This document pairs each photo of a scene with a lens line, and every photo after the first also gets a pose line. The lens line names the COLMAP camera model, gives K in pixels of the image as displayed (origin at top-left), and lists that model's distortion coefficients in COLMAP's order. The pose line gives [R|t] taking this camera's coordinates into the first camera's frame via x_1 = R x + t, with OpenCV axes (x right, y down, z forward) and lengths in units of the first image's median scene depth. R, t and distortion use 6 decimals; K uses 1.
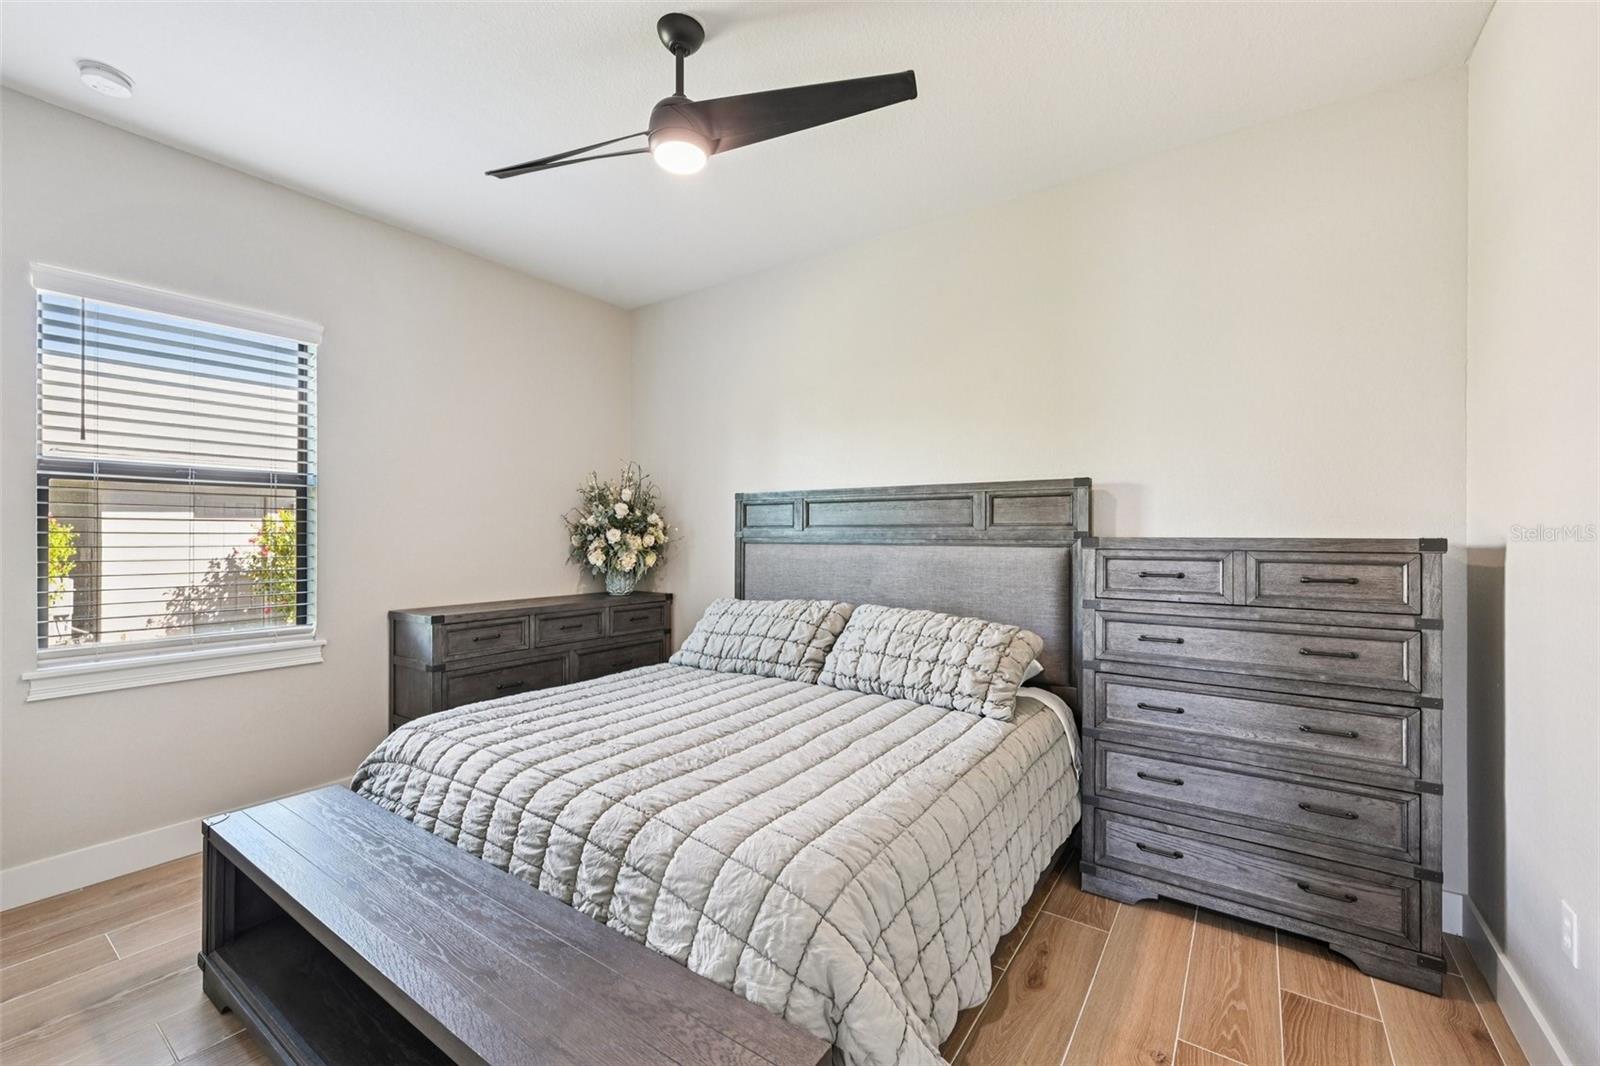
lens RADIAL K [[652.2, 0, 798.8], [0, 652.2, 528.2], [0, 0, 1]] dist [0.004361, -0.000138]
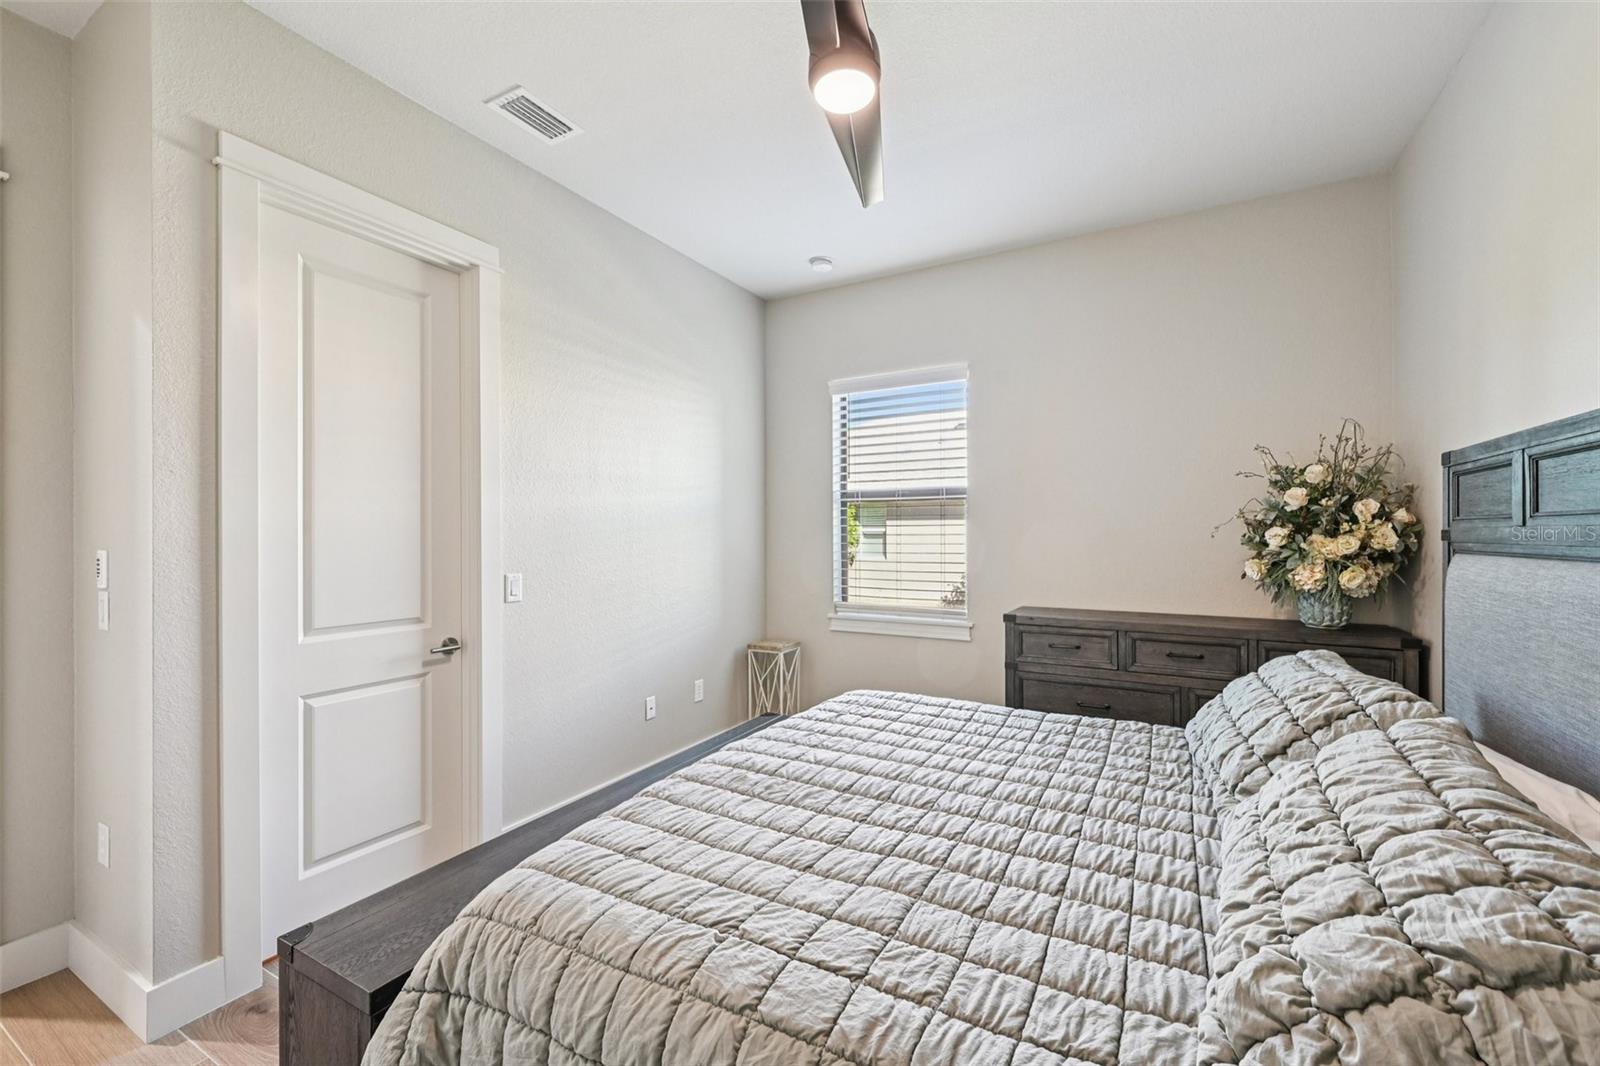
lens RADIAL K [[652.2, 0, 805.3], [0, 652.2, 530.9], [0, 0, 1]] dist [0.004361, -0.000138]
pose [[0.103963, -0.007619, -0.994552, 0.427887], [0.010436, 0.999924, -0.006569, 0.005585], [0.994526, -0.009696, 0.104034, 0.562742]]
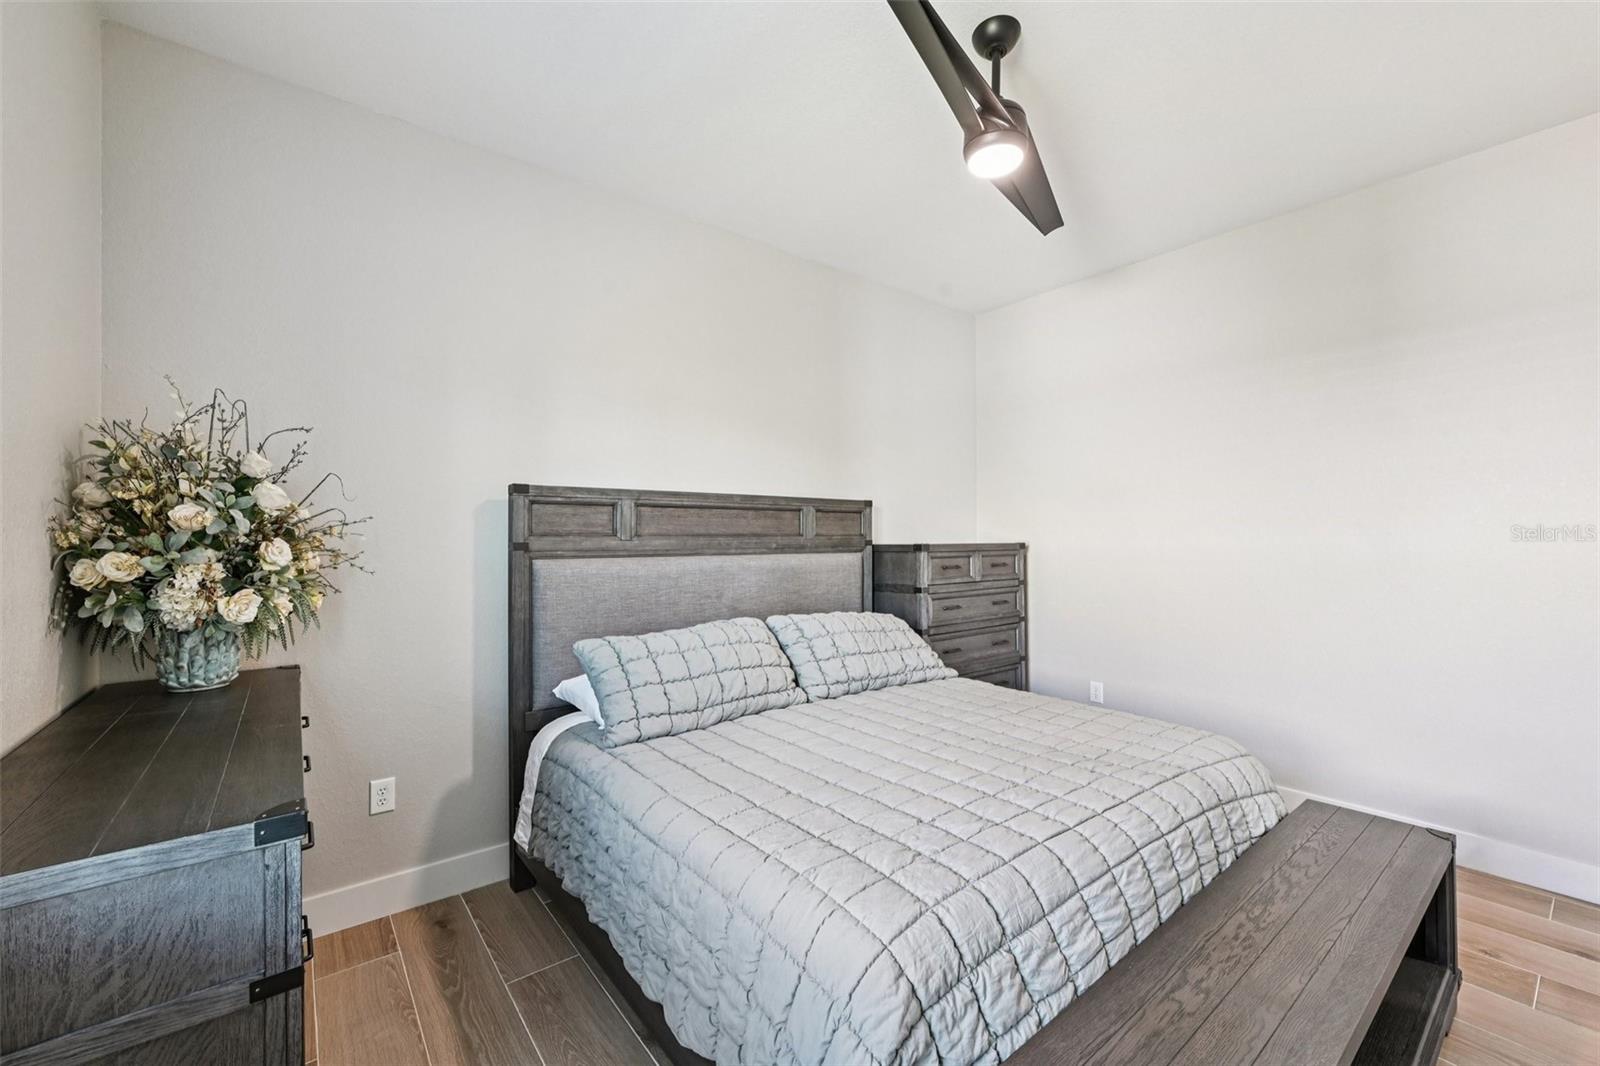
lens RADIAL K [[652.2, 0, 795.7], [0, 652.2, 540.1], [0, 0, 1]] dist [0.004361, -0.000138]
pose [[0.281162, 0.000302, 0.959660, -0.785079], [0.000959, 0.999999, -0.000596, 0.004612], [-0.959660, 0.001088, 0.281161, 0.666745]]
